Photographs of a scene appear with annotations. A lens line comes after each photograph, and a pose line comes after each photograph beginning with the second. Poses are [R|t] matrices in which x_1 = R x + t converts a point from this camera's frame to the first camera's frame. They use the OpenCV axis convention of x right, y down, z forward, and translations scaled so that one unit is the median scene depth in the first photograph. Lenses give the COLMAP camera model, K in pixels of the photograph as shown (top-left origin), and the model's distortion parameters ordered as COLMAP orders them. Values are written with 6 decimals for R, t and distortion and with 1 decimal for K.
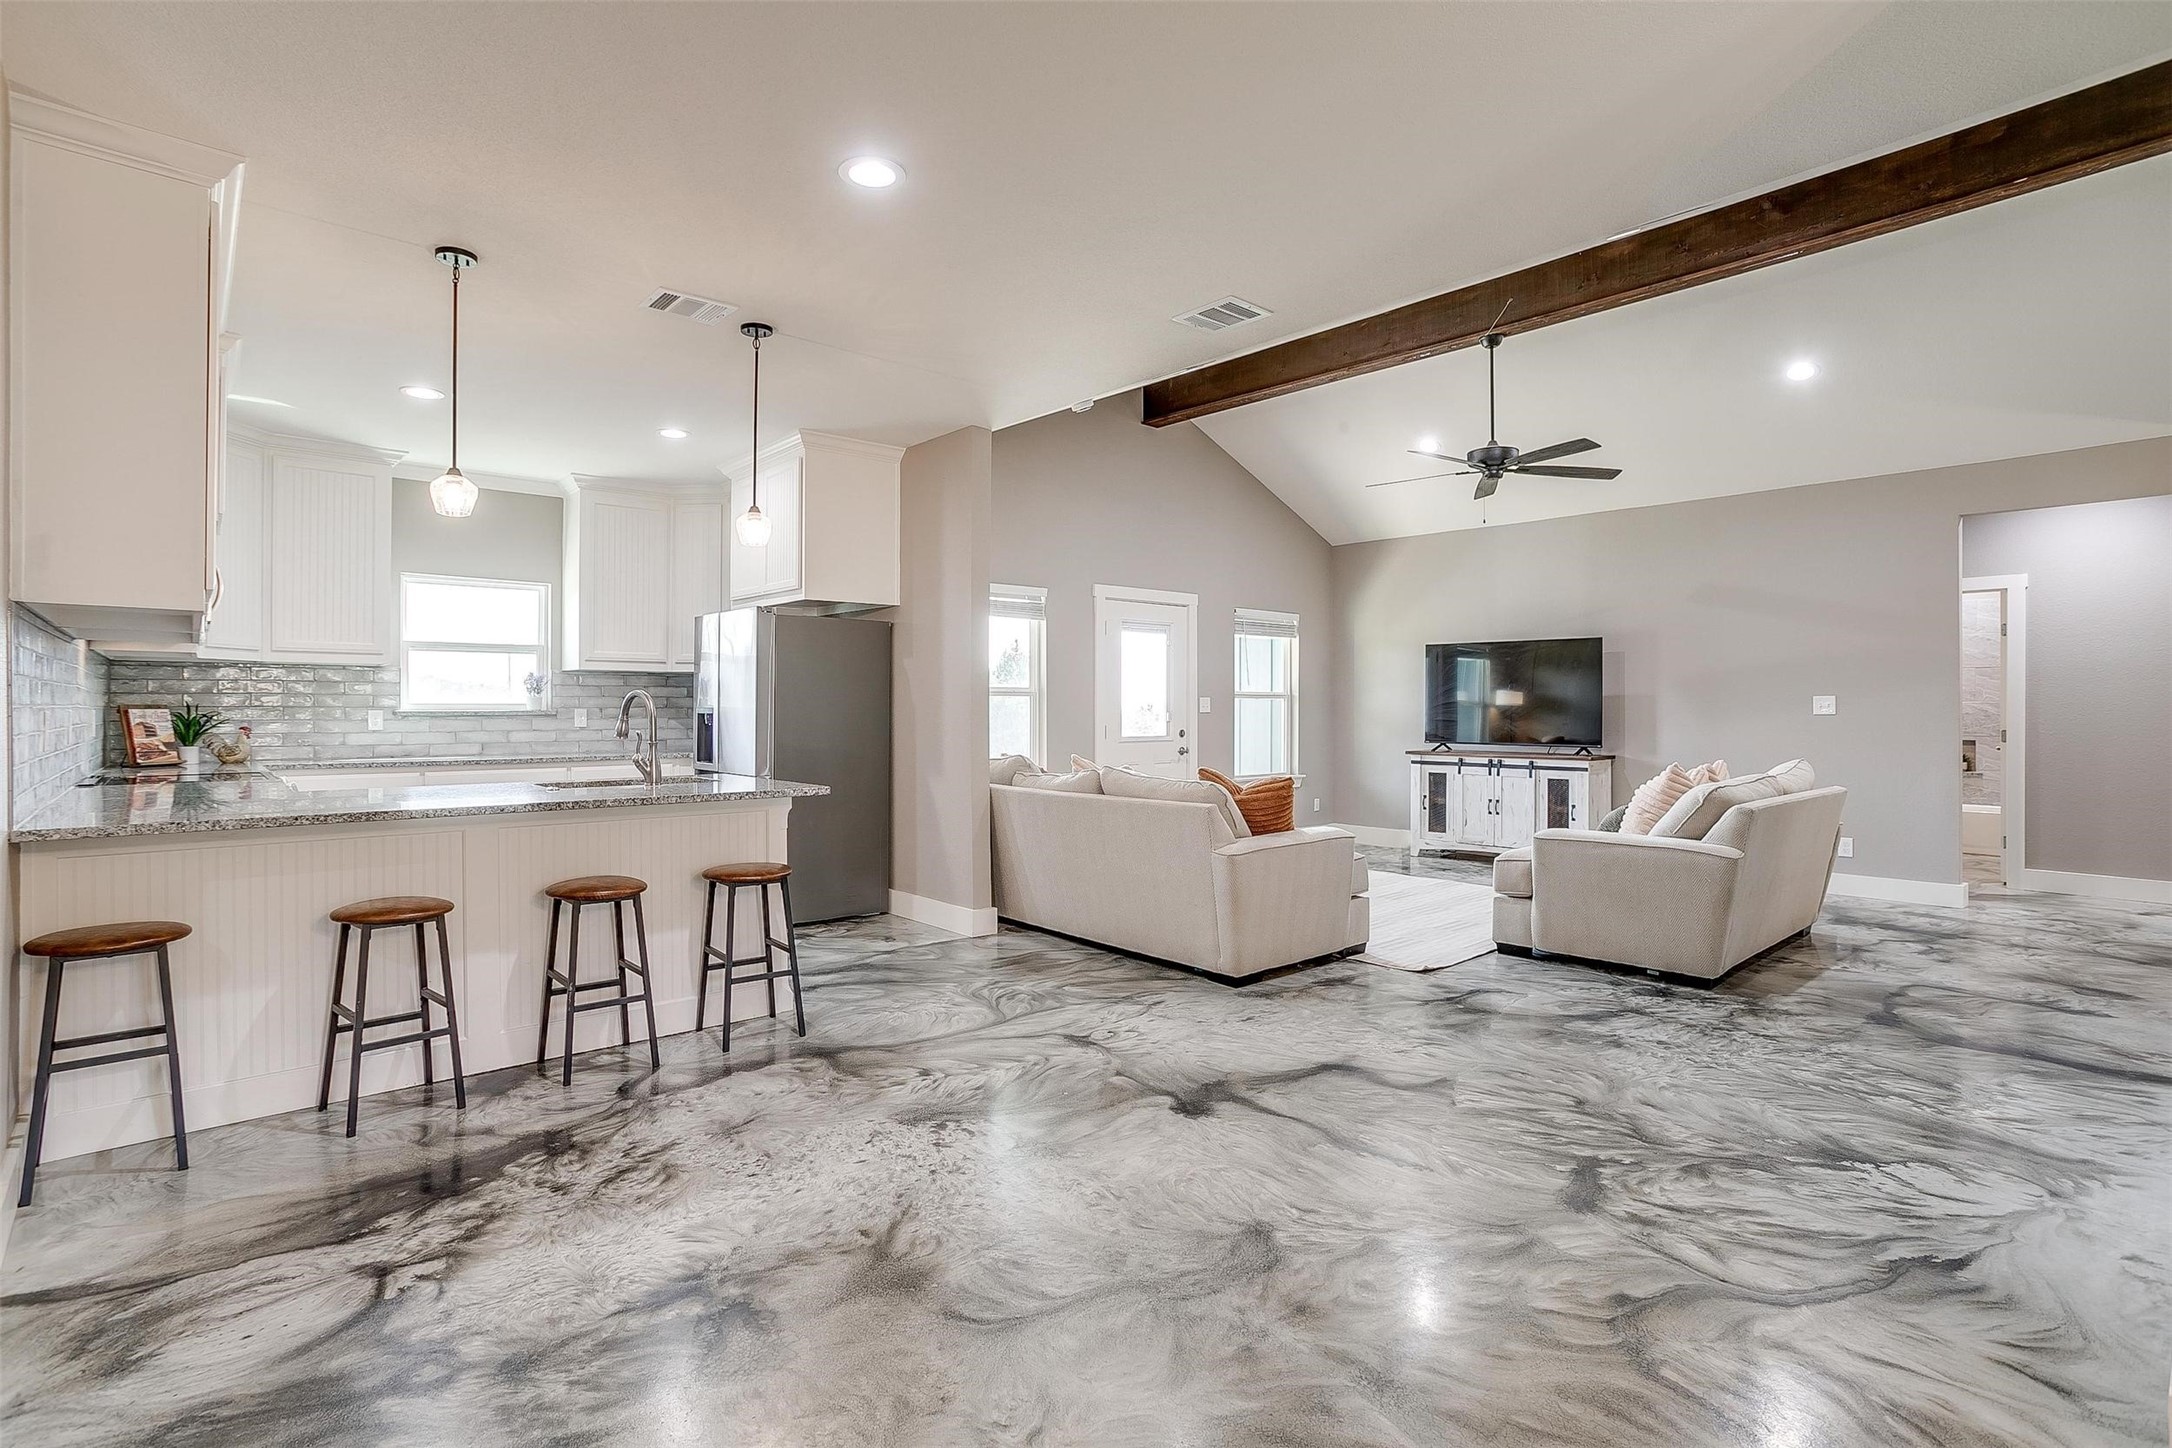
lens RADIAL K [[1056.2, 0, 1080.2], [0, 1056.2, 711.3], [0, 0, 1]] dist [-0.062953, 0.035957]
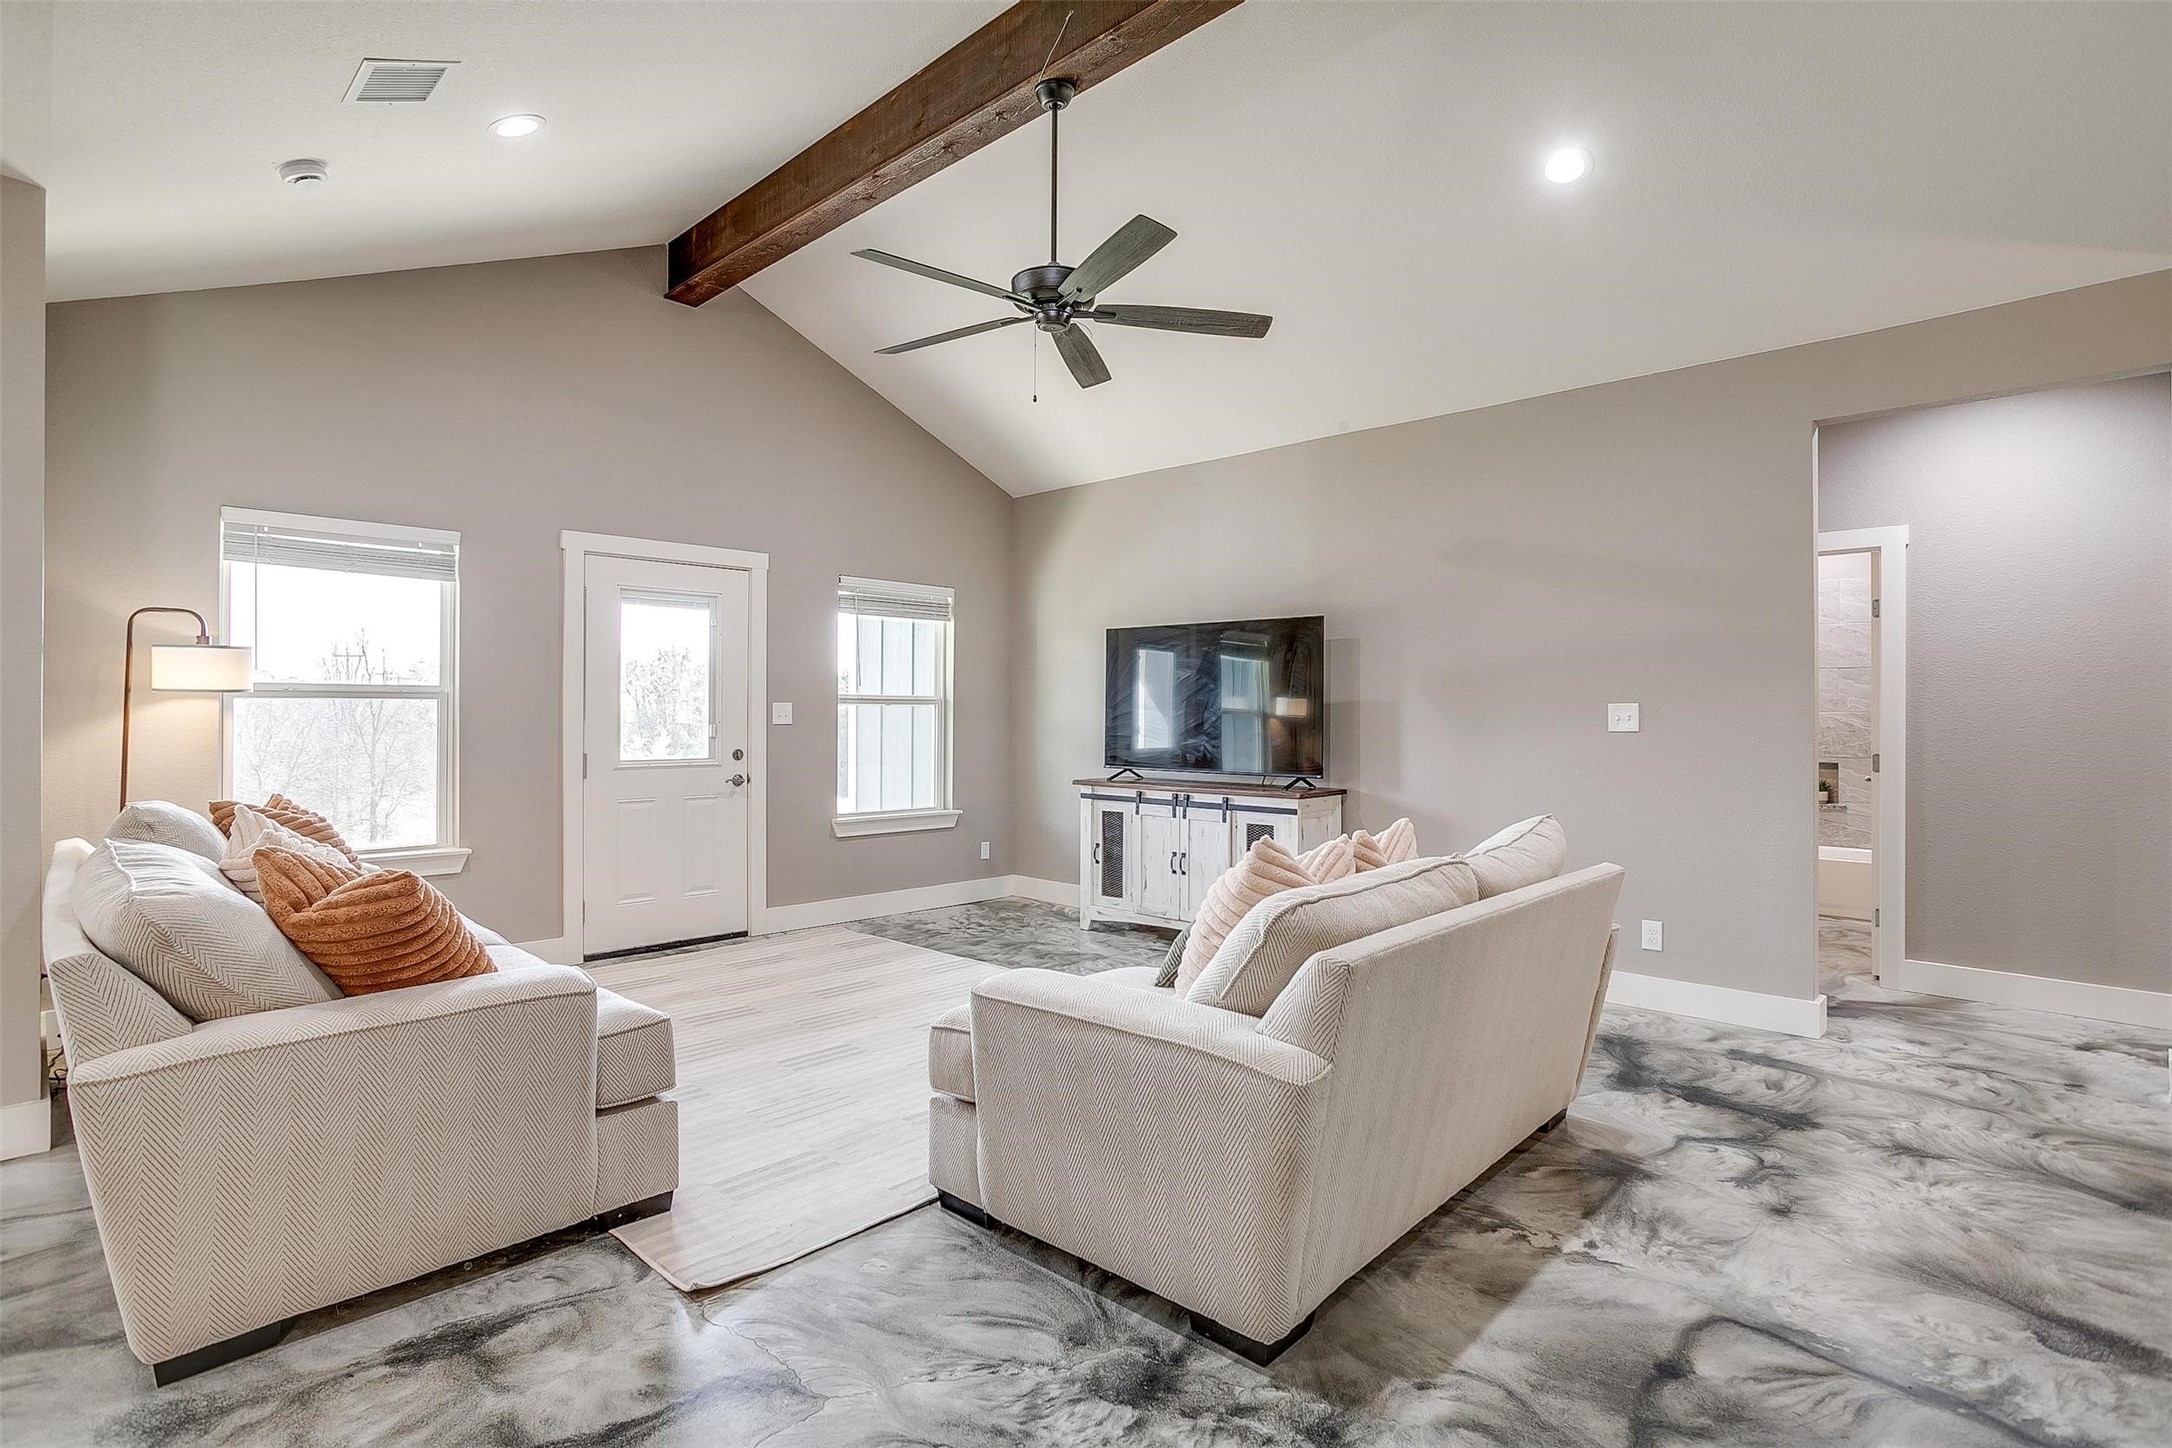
lens RADIAL K [[1056.2, 0, 1080.2], [0, 1056.2, 711.3], [0, 0, 1]] dist [-0.062953, 0.035957]
pose [[0.996570, 0.003753, 0.082667, 0.308495], [-0.003256, 0.999976, -0.006141, -0.004655], [-0.082688, 0.005851, 0.996558, 0.353638]]
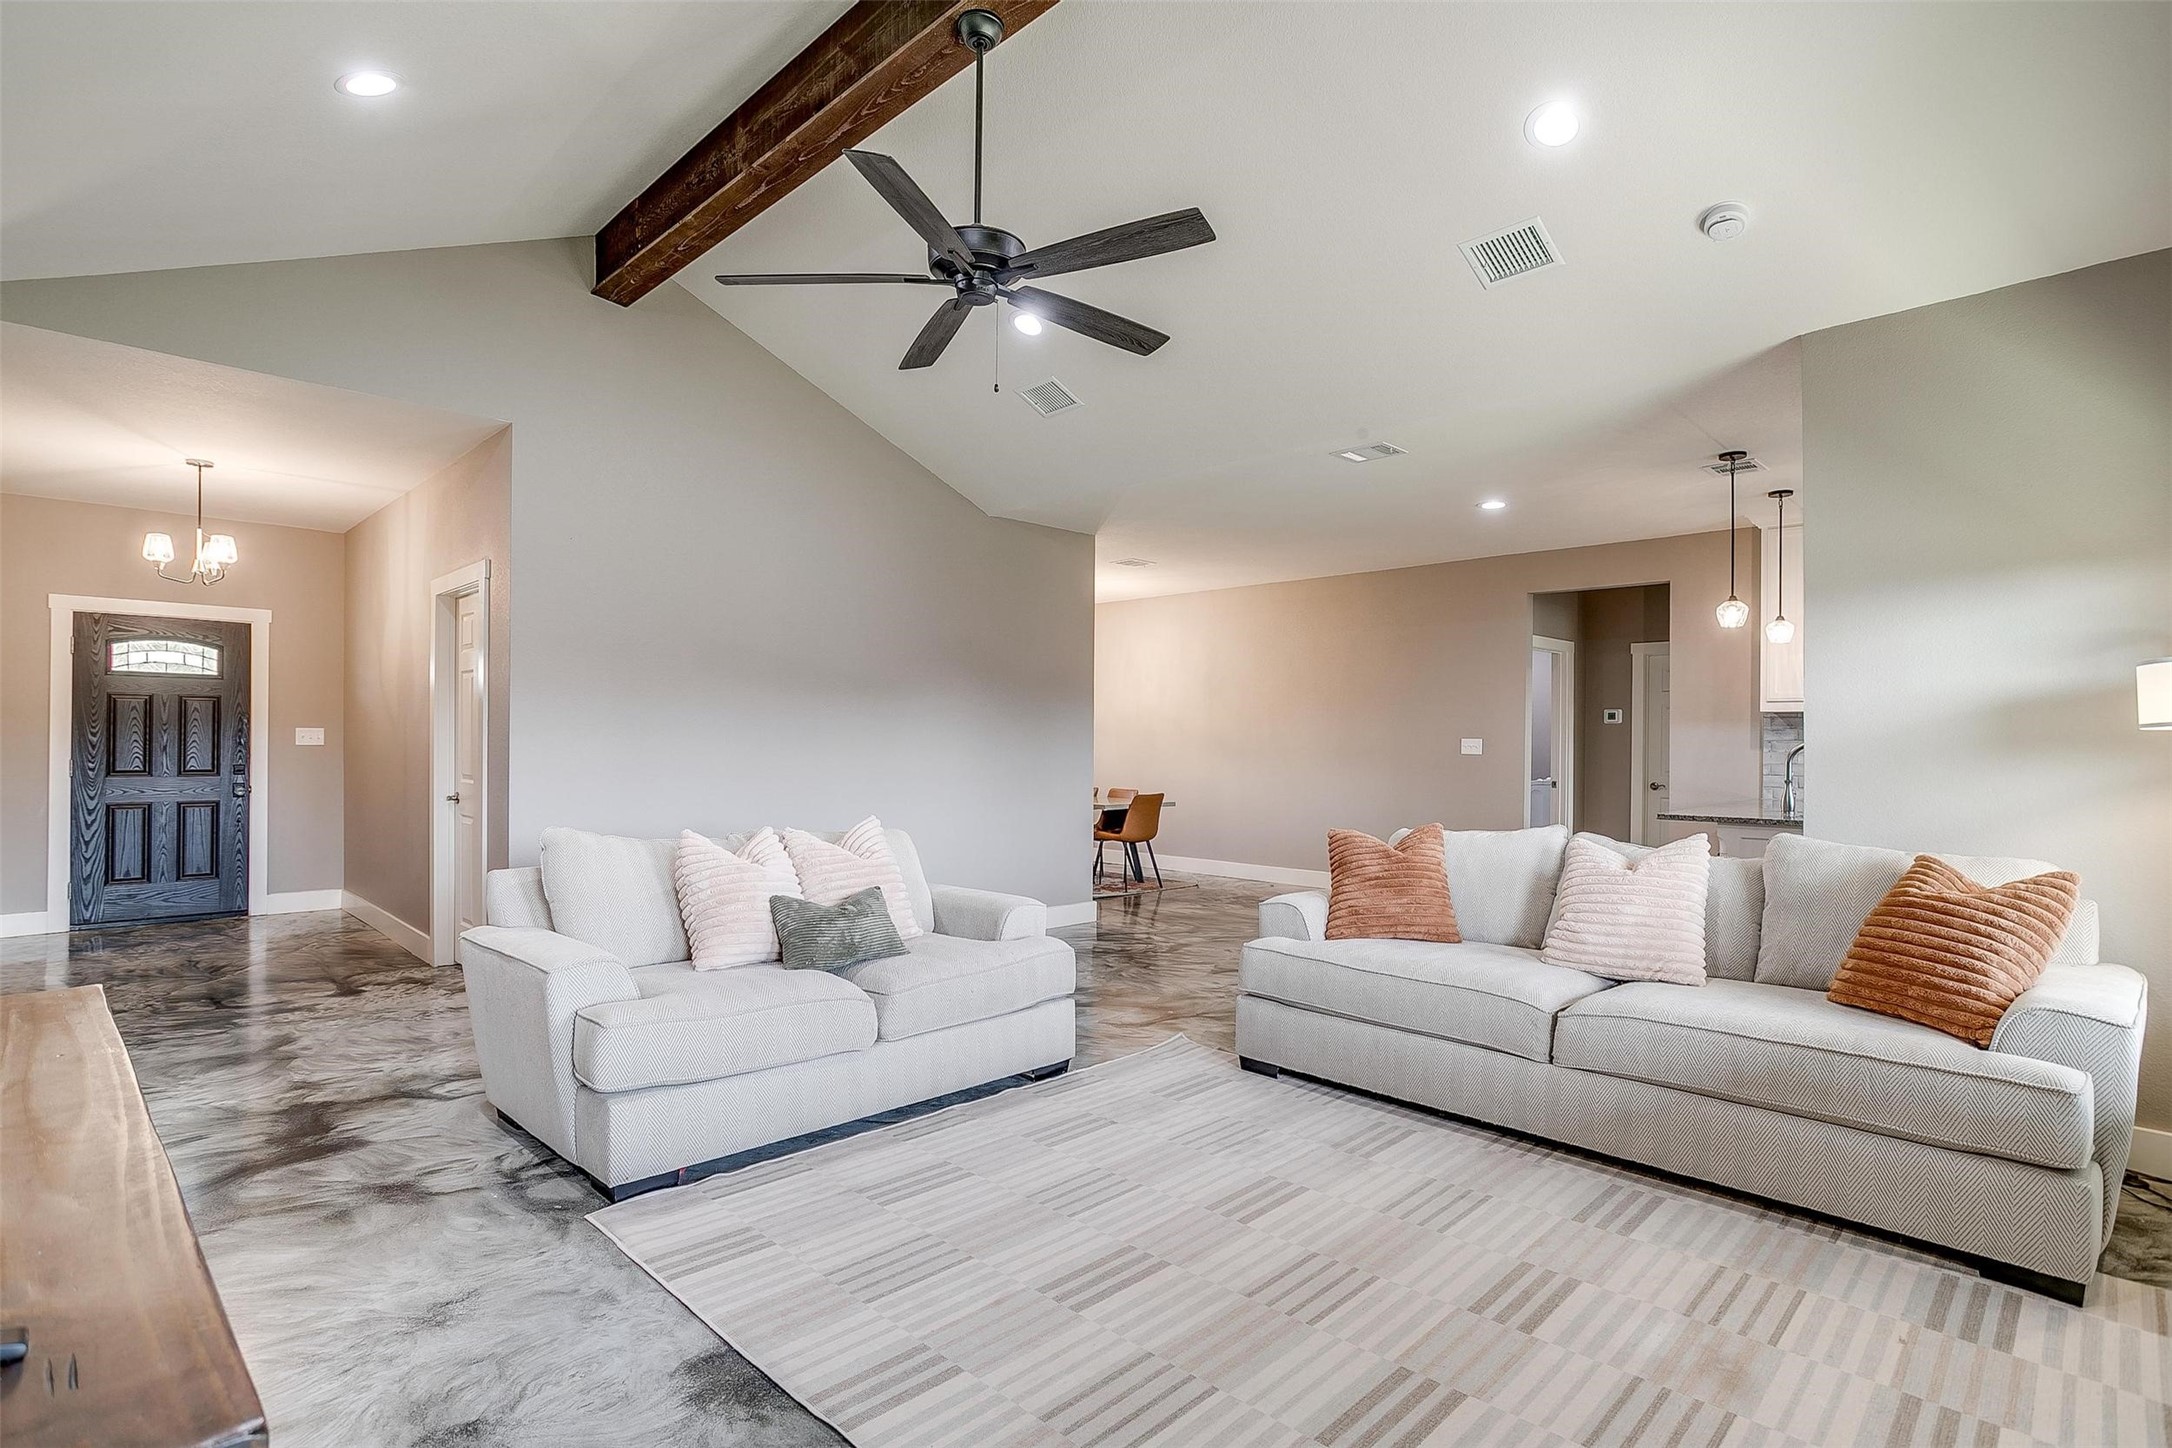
lens RADIAL K [[1061.7, 0, 1059.5], [0, 1061.7, 744.1], [0, 0, 1]] dist [-0.046582, 0.032358]
pose [[-0.999295, -0.007748, -0.036740, 0.316662], [-0.007876, 0.999963, 0.003337, -0.008006], [0.036713, 0.003624, -0.999319, 1.299572]]
